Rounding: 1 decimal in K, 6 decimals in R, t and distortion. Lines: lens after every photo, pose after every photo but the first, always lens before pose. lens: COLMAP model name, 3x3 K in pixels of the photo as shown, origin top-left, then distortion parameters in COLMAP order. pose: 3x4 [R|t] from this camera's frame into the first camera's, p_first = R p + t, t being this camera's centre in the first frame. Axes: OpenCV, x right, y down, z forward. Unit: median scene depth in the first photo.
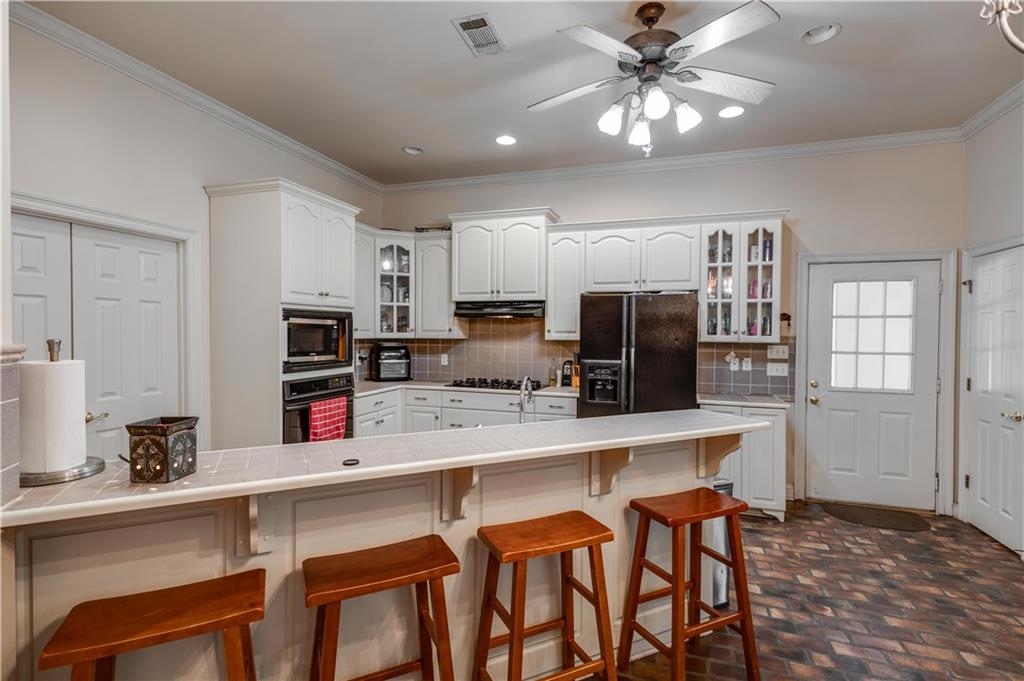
lens RADIAL K [[476.1, 0, 519.0], [0, 476.1, 342.3], [0, 0, 1]] dist [0.012344, 0.000698]
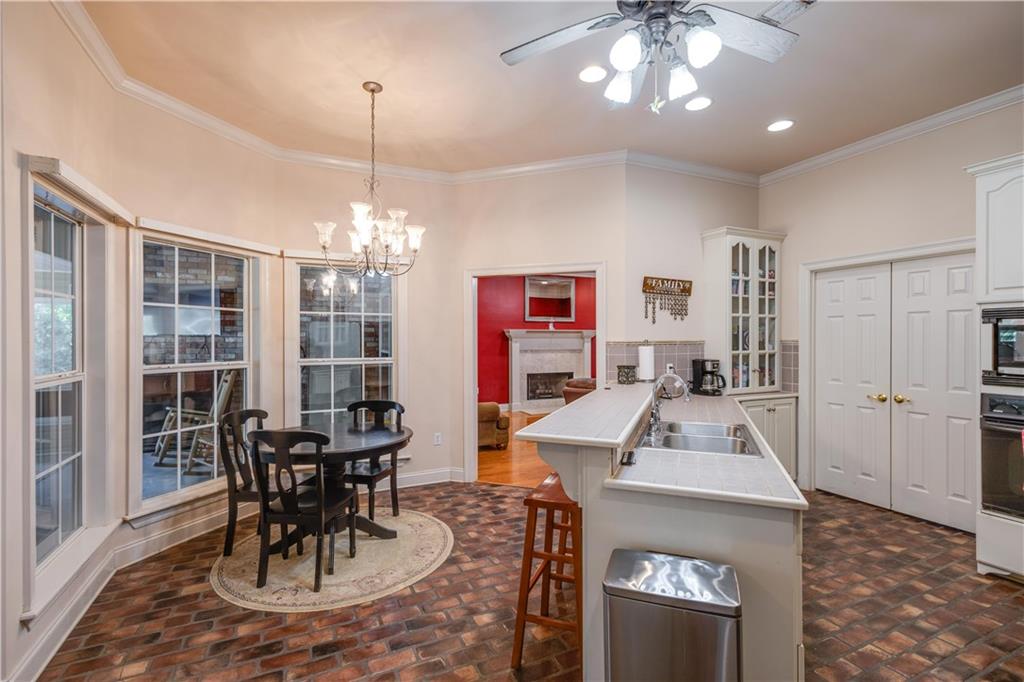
lens RADIAL K [[476.1, 0, 511.0], [0, 476.1, 340.2], [0, 0, 1]] dist [0.012344, 0.000698]
pose [[-0.729336, -0.000238, -0.684156, 0.669116], [-0.015181, 0.999759, 0.015835, -0.014663], [0.683987, 0.021935, -0.729164, 0.956804]]
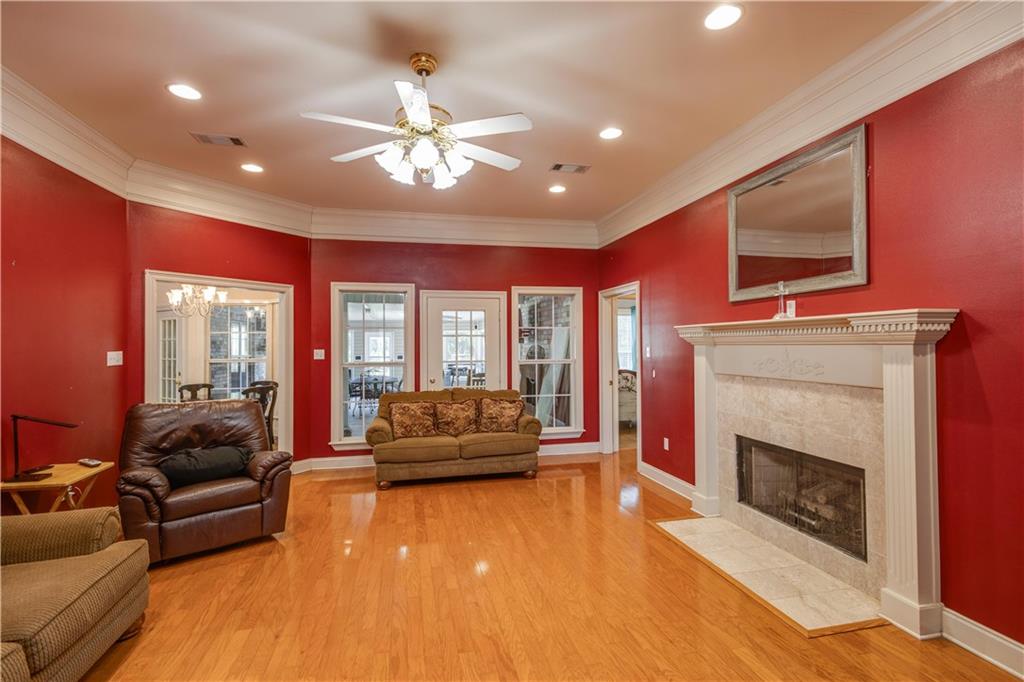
lens RADIAL K [[476.1, 0, 507.2], [0, 476.1, 339.9], [0, 0, 1]] dist [0.012344, 0.000698]
pose [[-0.511384, 0.007888, 0.859316, -1.743505], [0.022207, 0.999745, 0.004038, -0.011423], [-0.859065, 0.021147, -0.511429, 0.097012]]
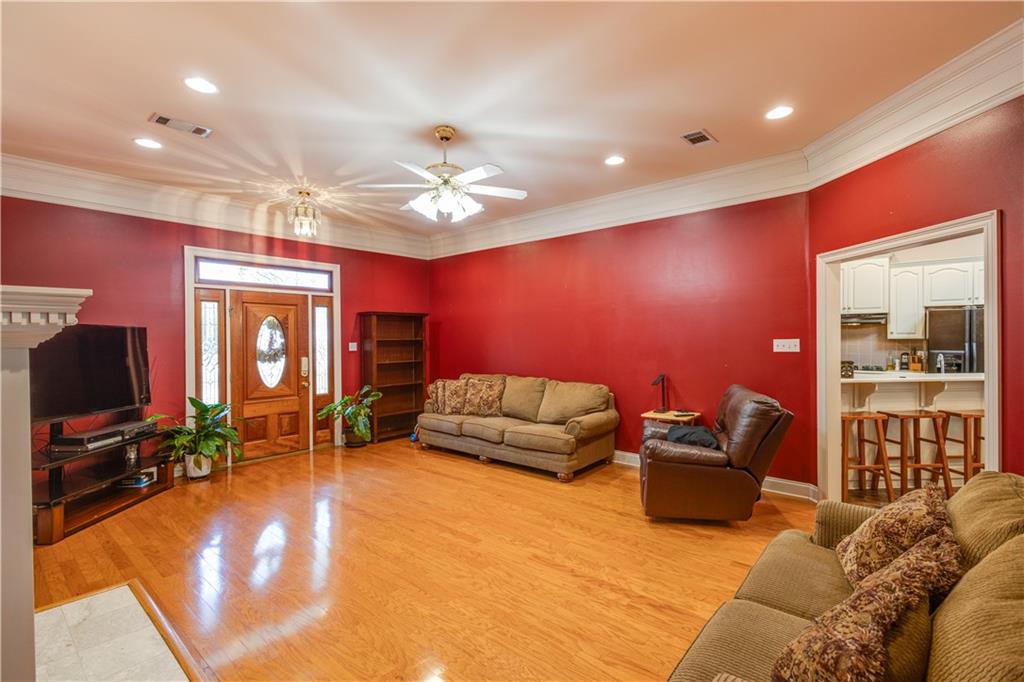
lens RADIAL K [[476.1, 0, 515.2], [0, 476.1, 336.7], [0, 0, 1]] dist [0.012344, 0.000698]
pose [[0.926575, -0.014500, -0.375831, -0.516138], [0.006204, 0.999710, -0.023274, 0.017678], [0.376060, 0.019234, 0.926396, -0.944112]]
